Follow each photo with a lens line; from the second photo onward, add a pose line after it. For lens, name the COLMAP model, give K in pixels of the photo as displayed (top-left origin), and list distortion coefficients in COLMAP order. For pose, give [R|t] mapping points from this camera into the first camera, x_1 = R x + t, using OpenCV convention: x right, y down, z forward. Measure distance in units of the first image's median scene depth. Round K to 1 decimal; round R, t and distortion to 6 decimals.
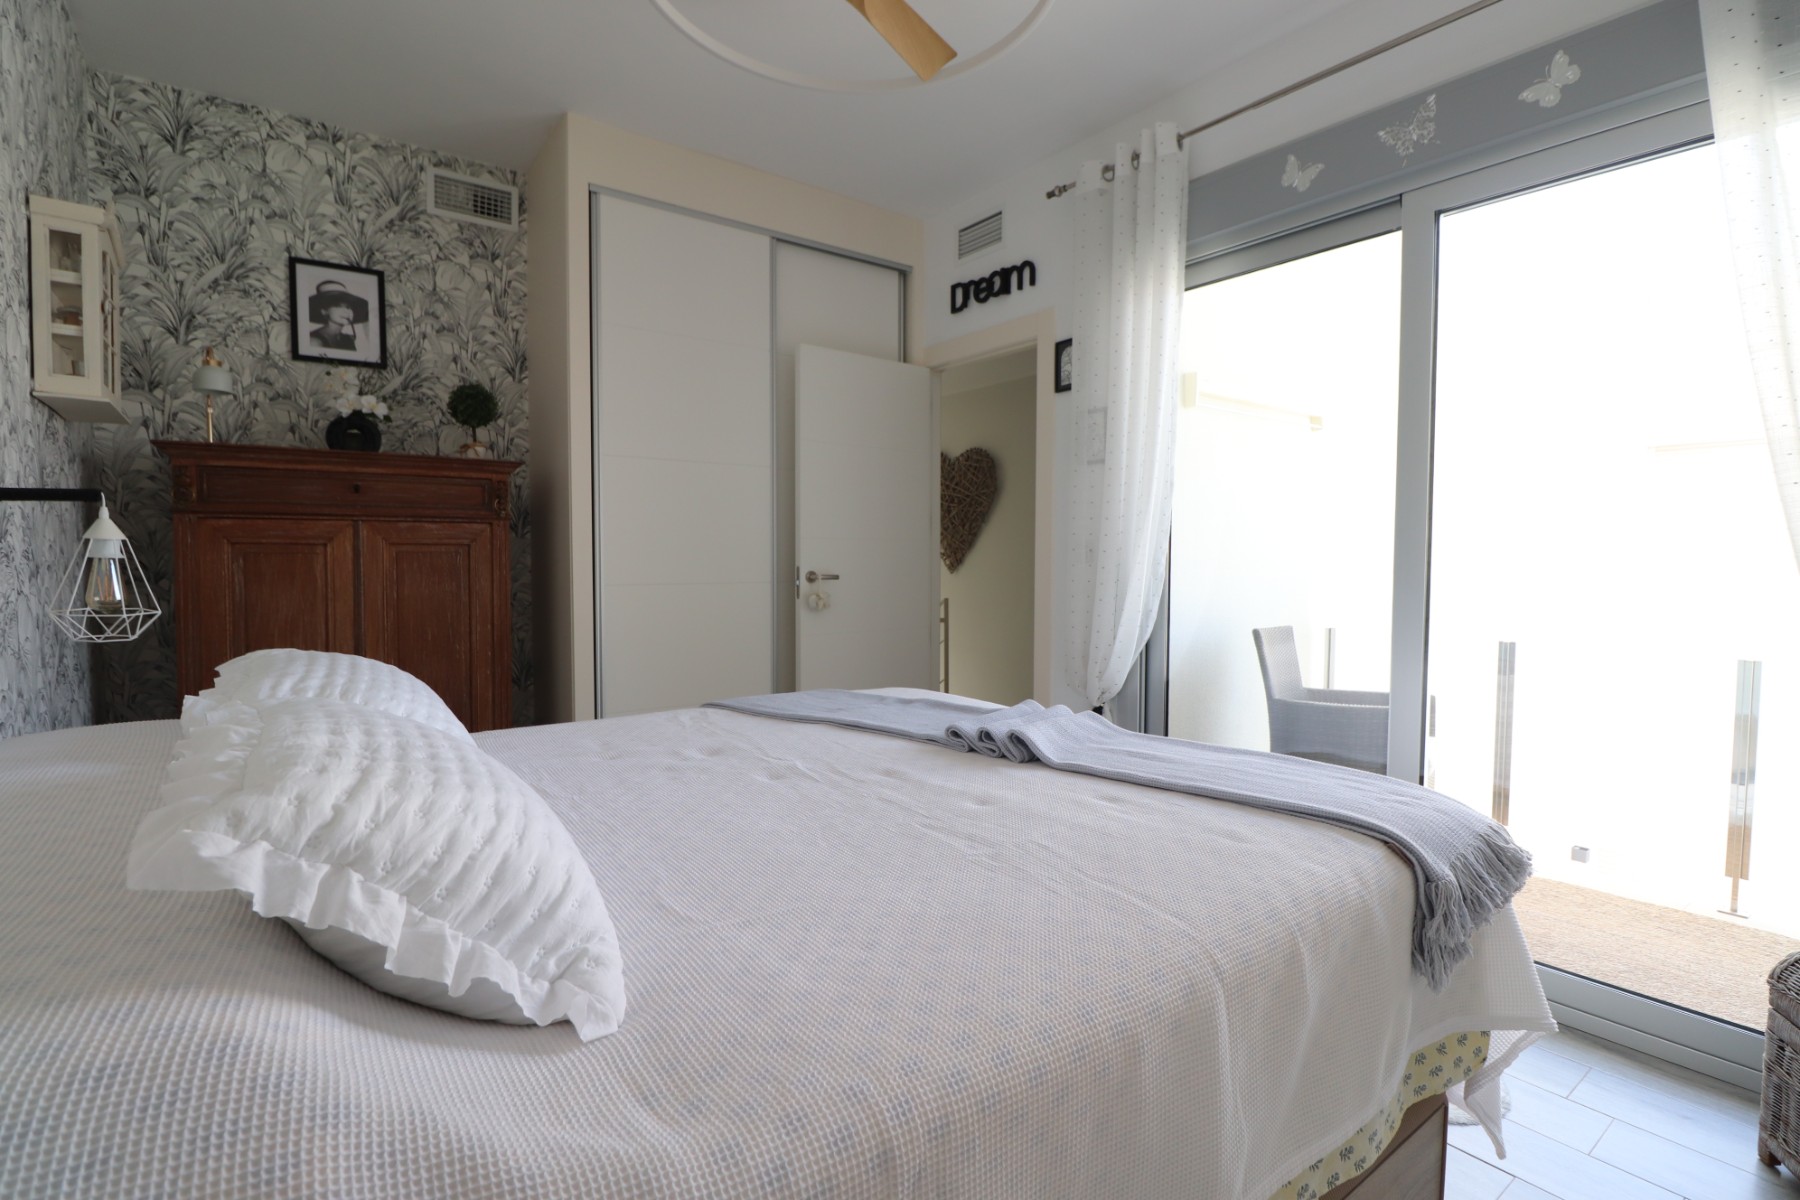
lens RADIAL K [[833.6, 0, 899.3], [0, 833.6, 589.3], [0, 0, 1]] dist [-0.000254, -0.011997]
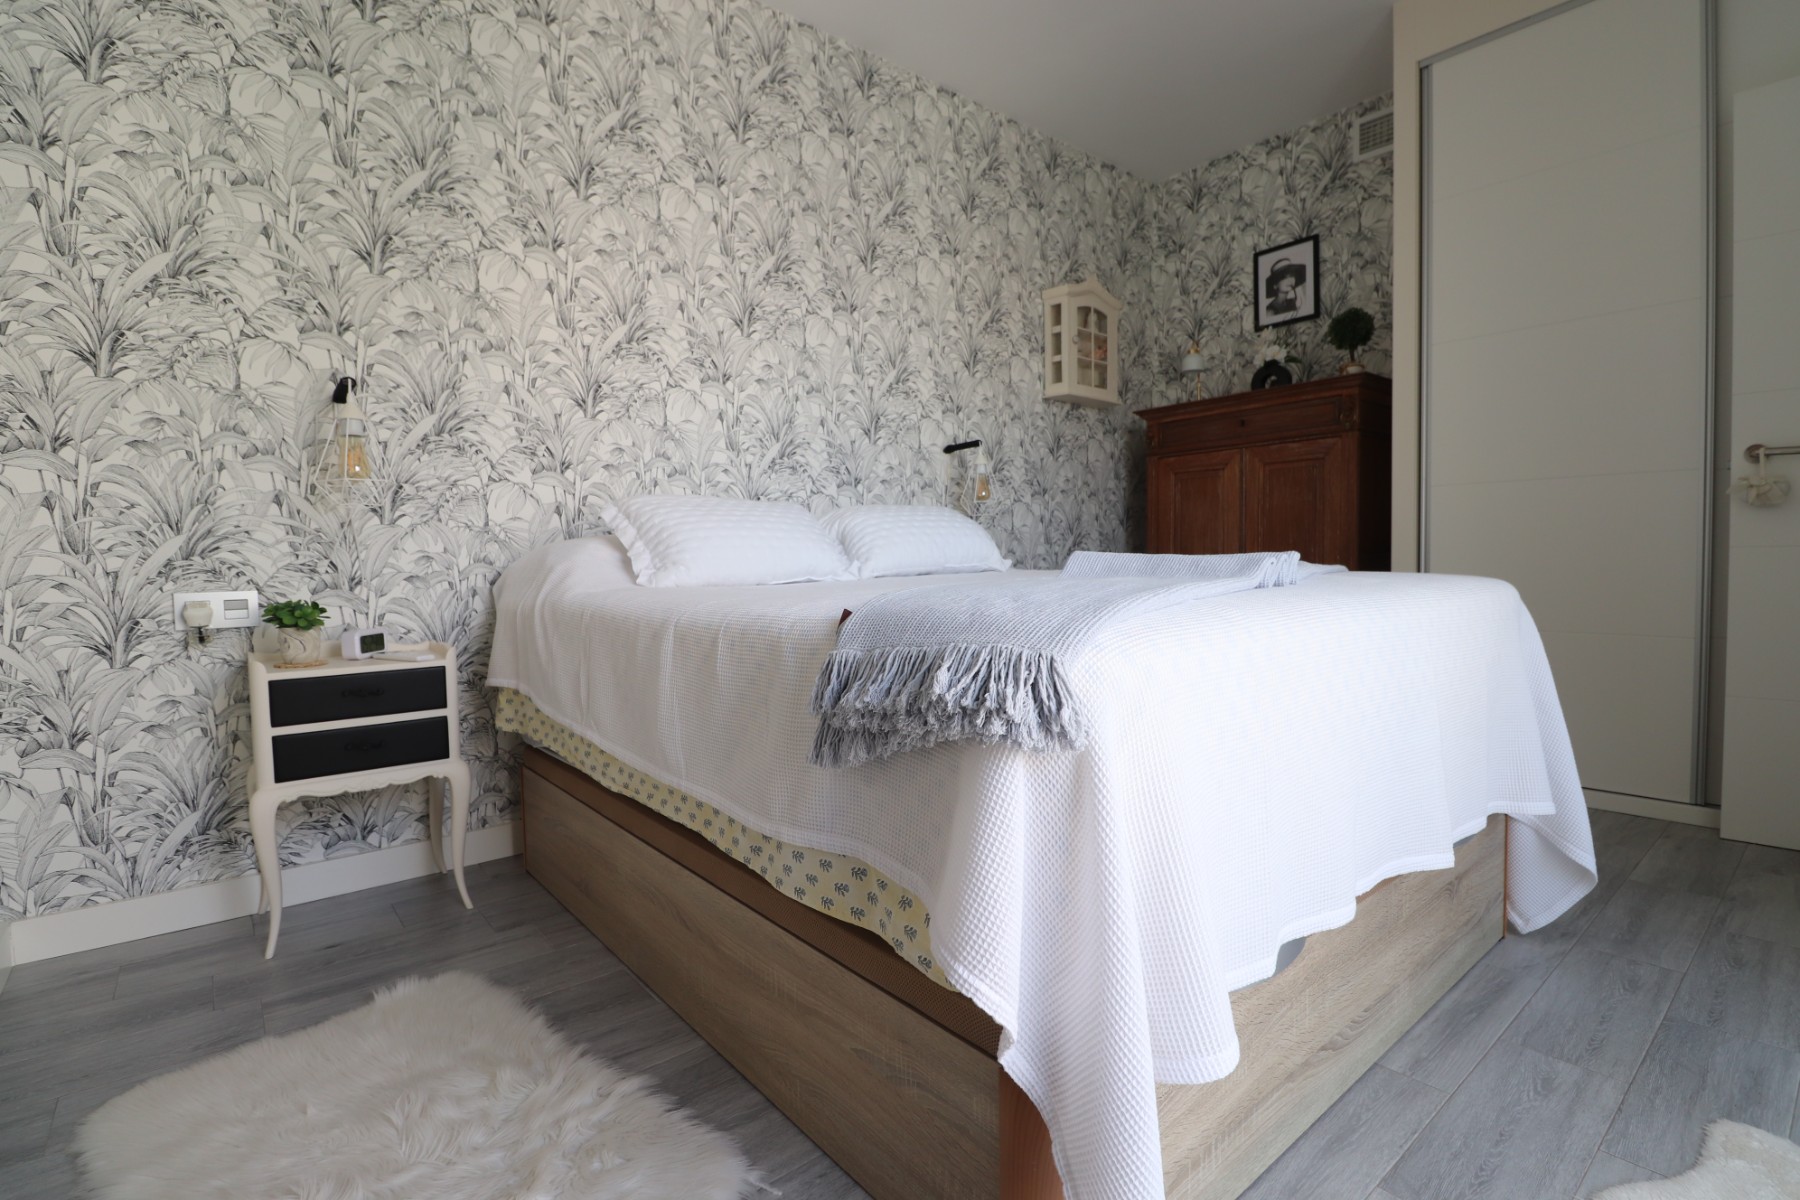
lens RADIAL K [[833.6, 0, 899.3], [0, 833.6, 589.3], [0, 0, 1]] dist [-0.000254, -0.011997]
pose [[0.065001, 0.038122, -0.997157, 0.558157], [-0.018551, 0.999143, 0.036989, 0.090265], [0.997713, 0.016094, 0.065653, 0.361009]]
